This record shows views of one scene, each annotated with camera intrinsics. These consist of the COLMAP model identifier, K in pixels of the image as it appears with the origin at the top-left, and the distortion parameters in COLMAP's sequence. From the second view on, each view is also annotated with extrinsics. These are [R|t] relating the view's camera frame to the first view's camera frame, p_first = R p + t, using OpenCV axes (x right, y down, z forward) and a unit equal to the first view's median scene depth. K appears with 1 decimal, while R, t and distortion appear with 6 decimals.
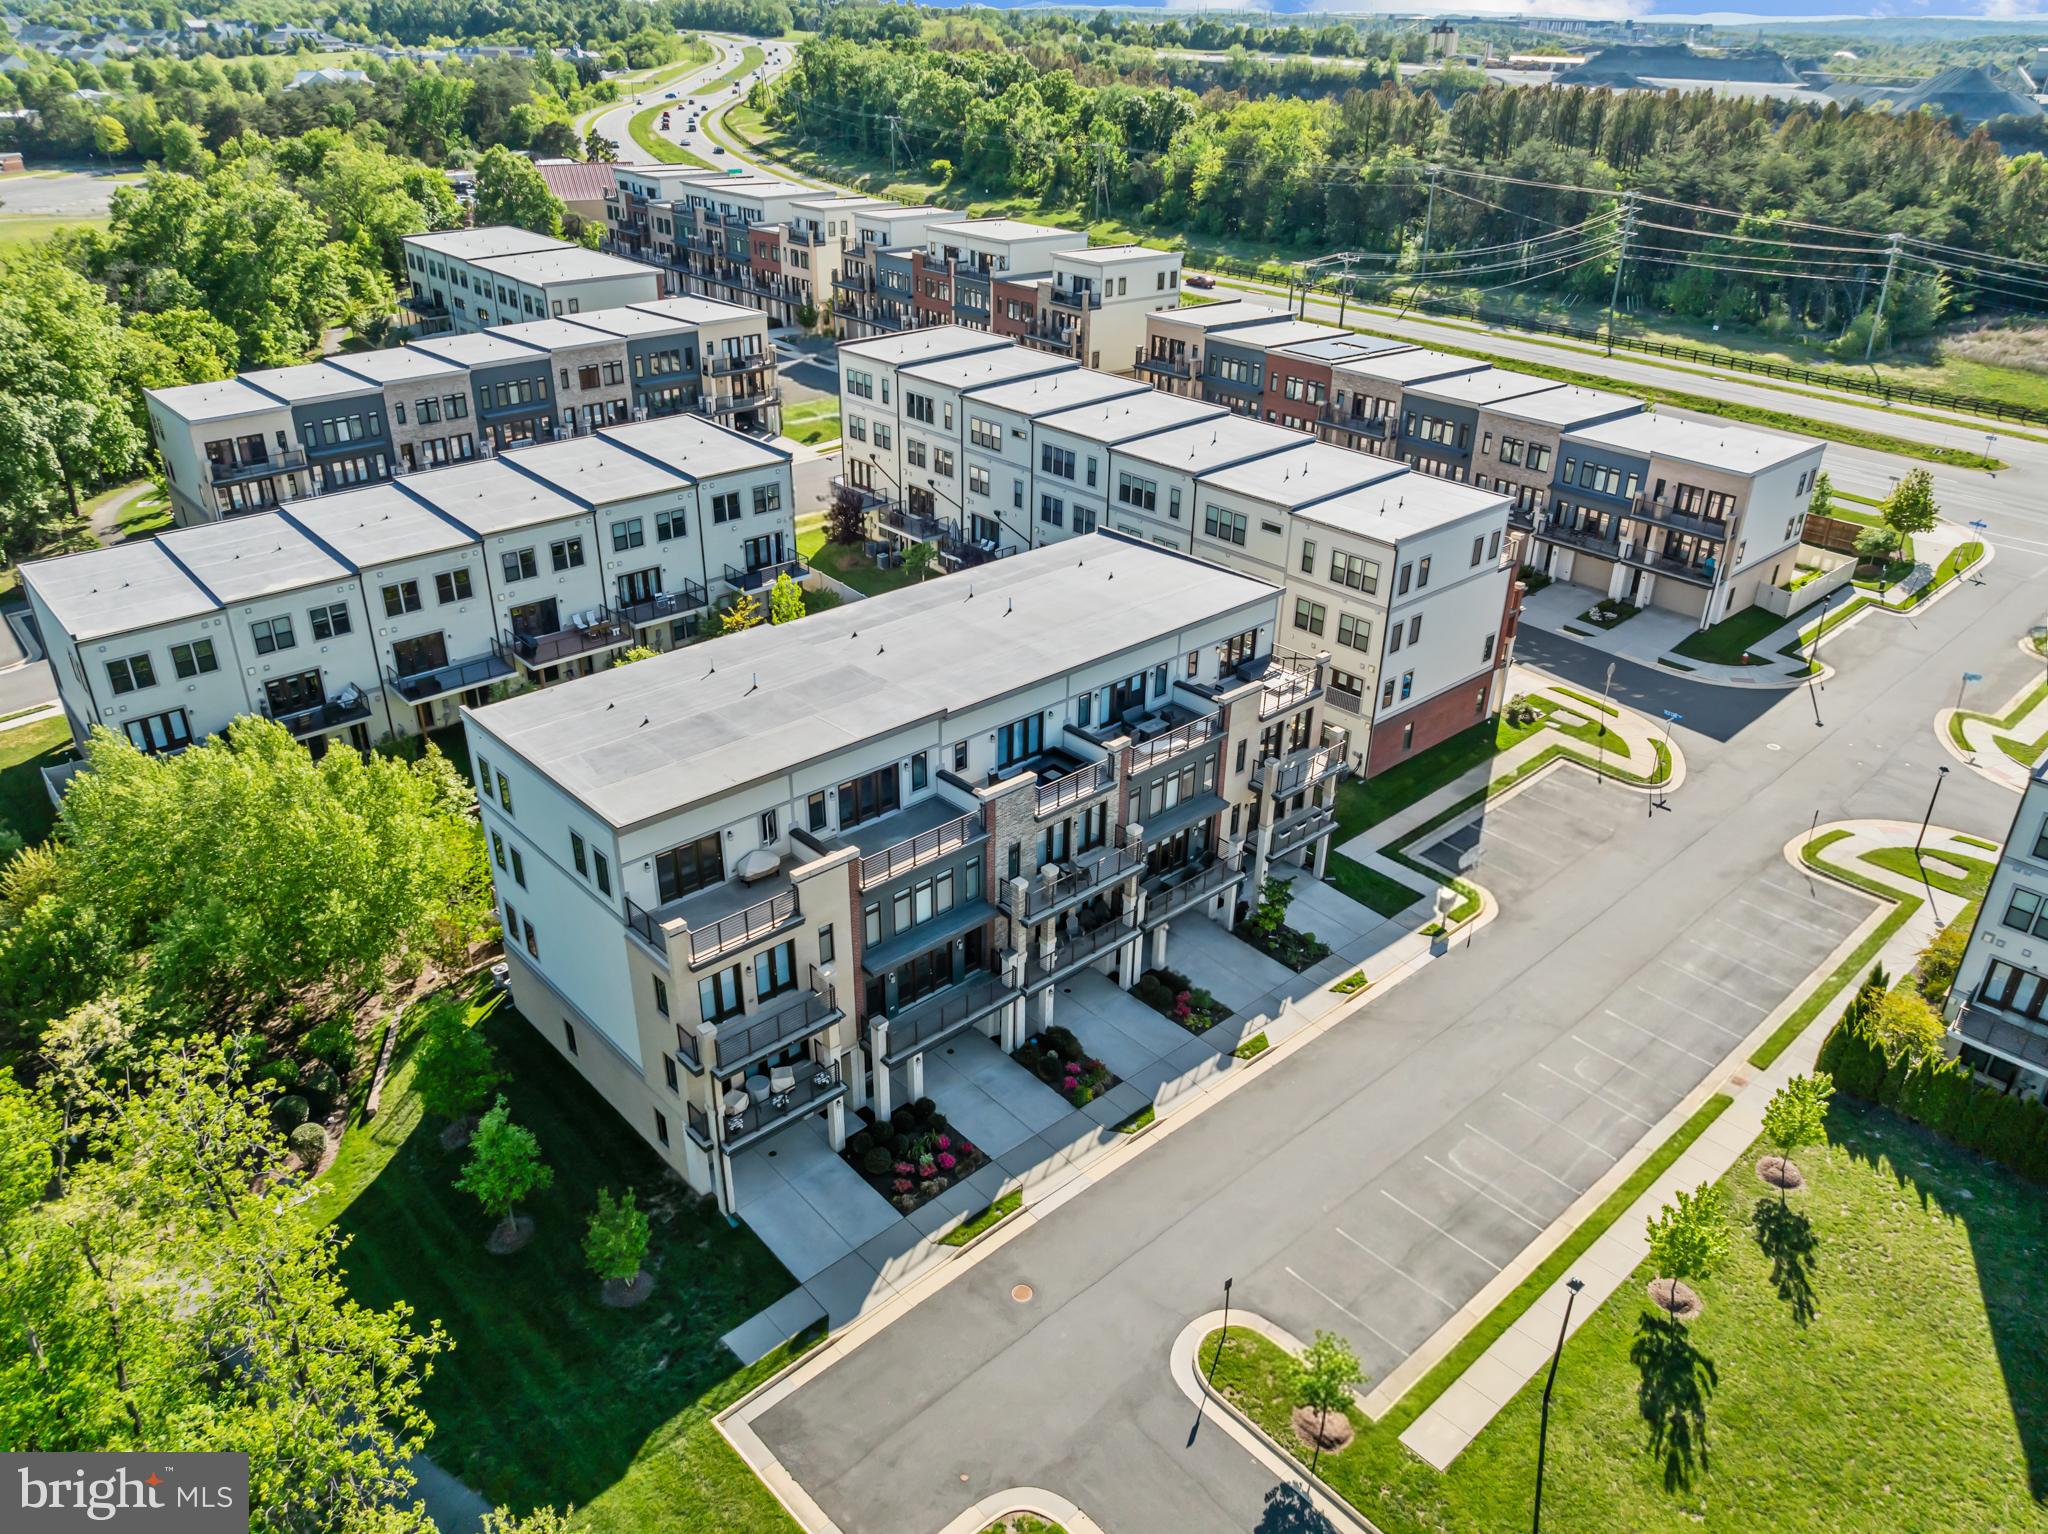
lens RADIAL K [[1441.5, 0, 1024.0], [0, 1441.5, 767.0], [0, 0, 1]] dist [-0.049047, 0.002633]
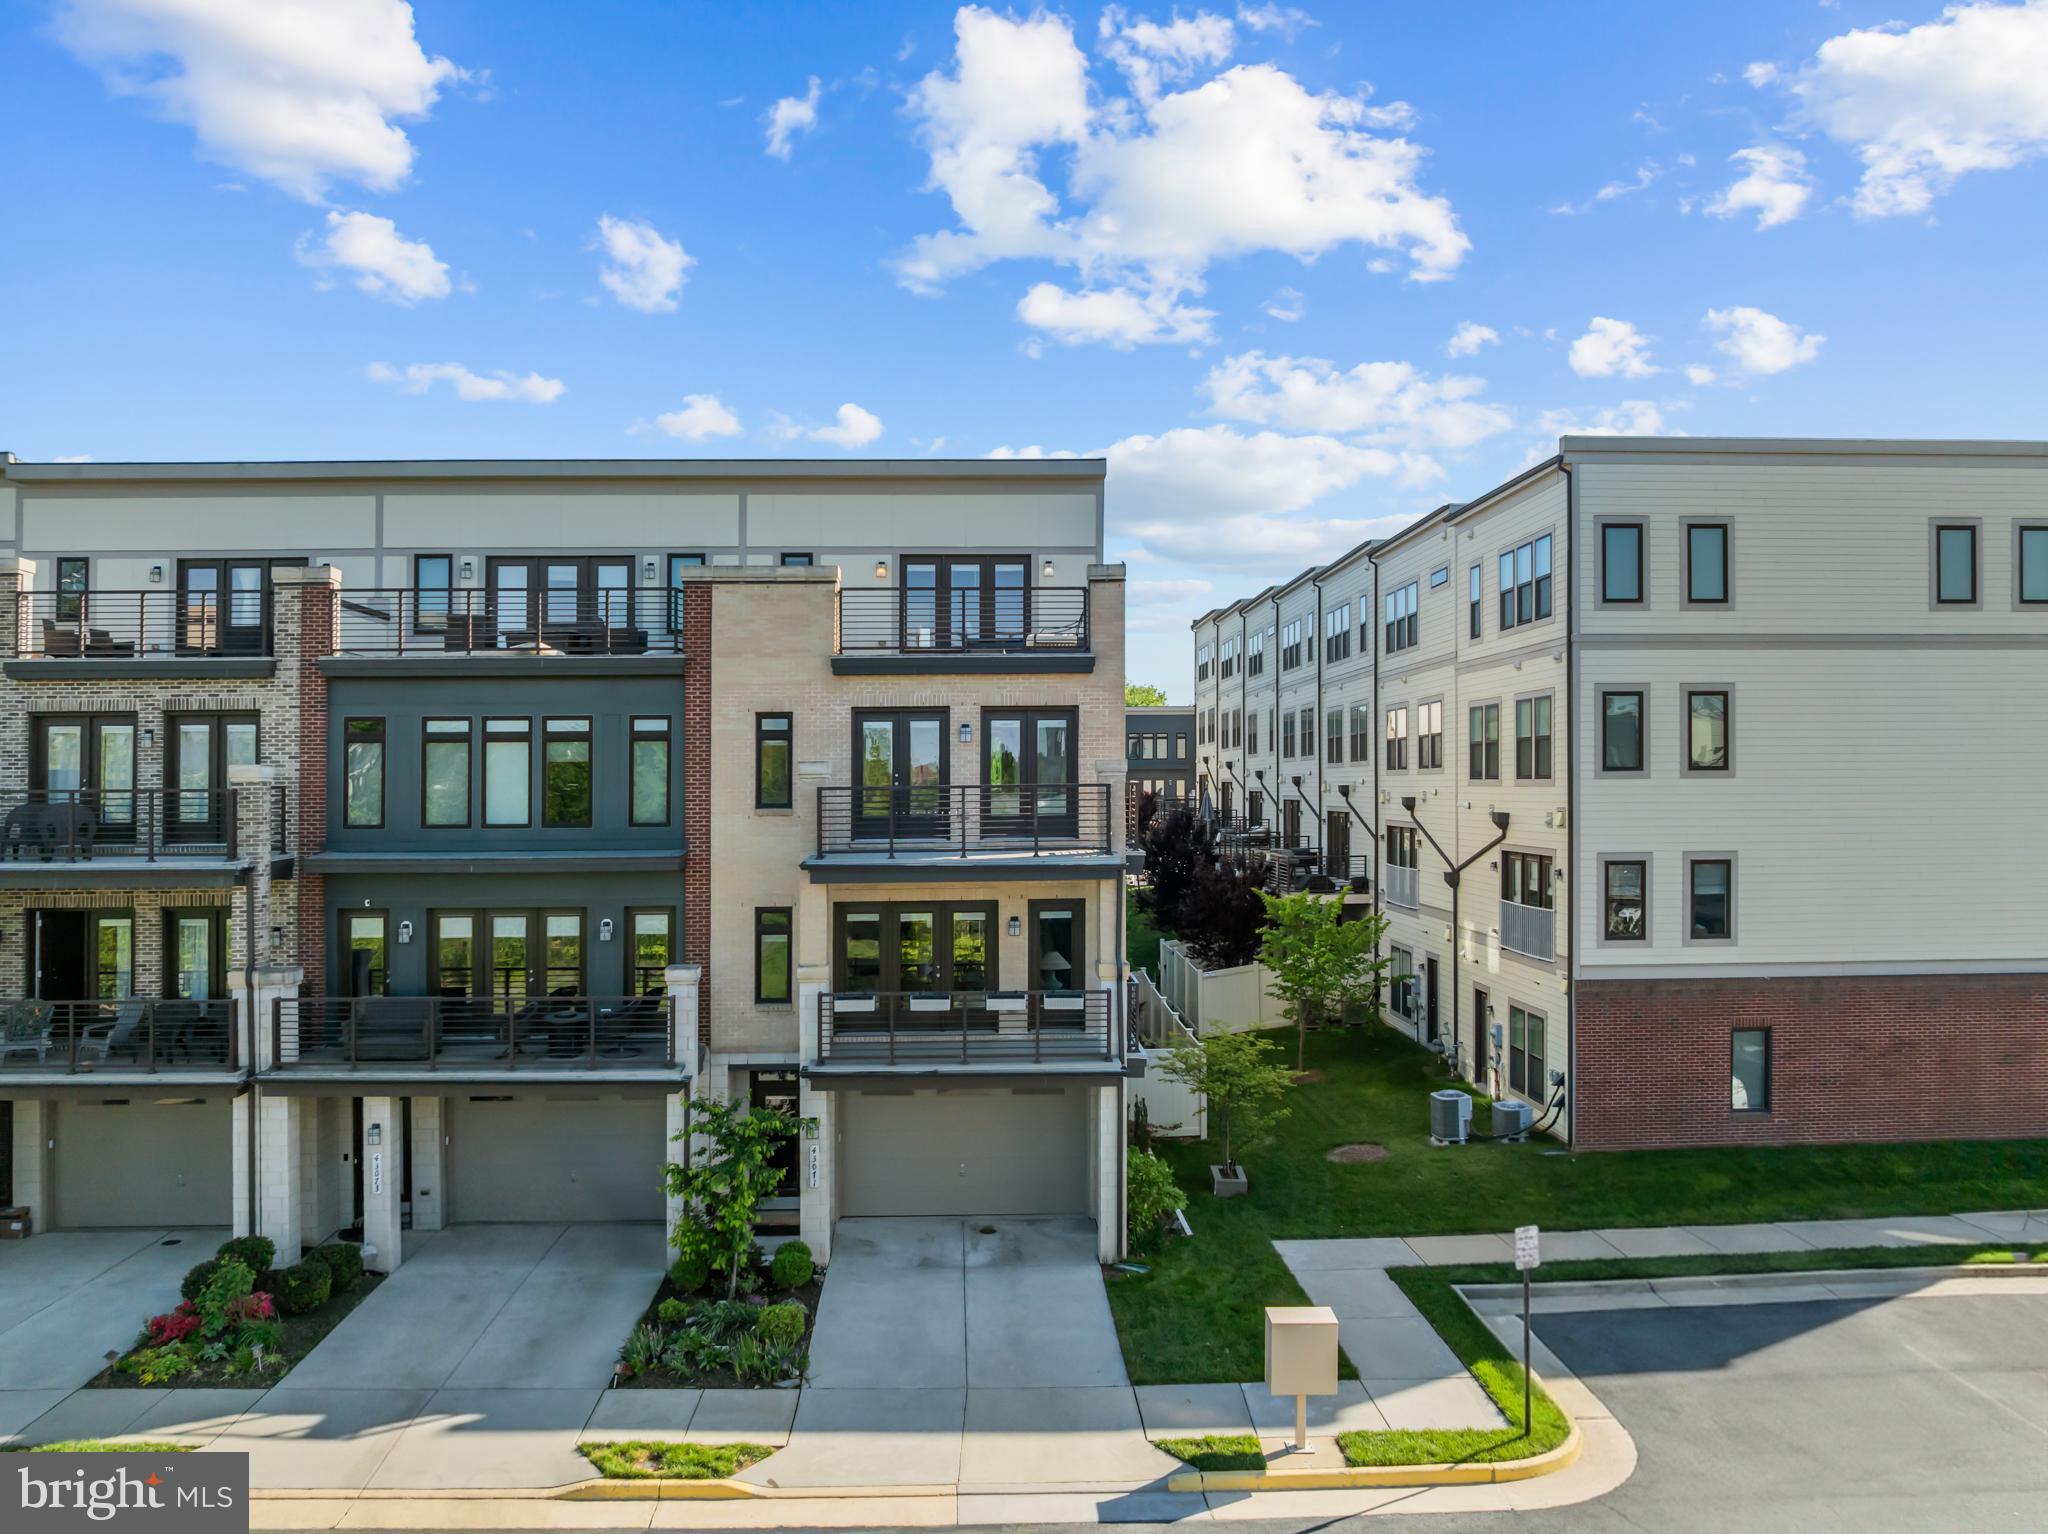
lens RADIAL K [[1441.5, 0, 1024.0], [0, 1441.5, 767.0], [0, 0, 1]] dist [-0.049047, 0.002633]
pose [[0.776135, -0.023795, -0.630118, 0.372116], [-0.276517, 0.885238, -0.374023, 0.097953], [0.566704, 0.464530, 0.680484, 0.667997]]
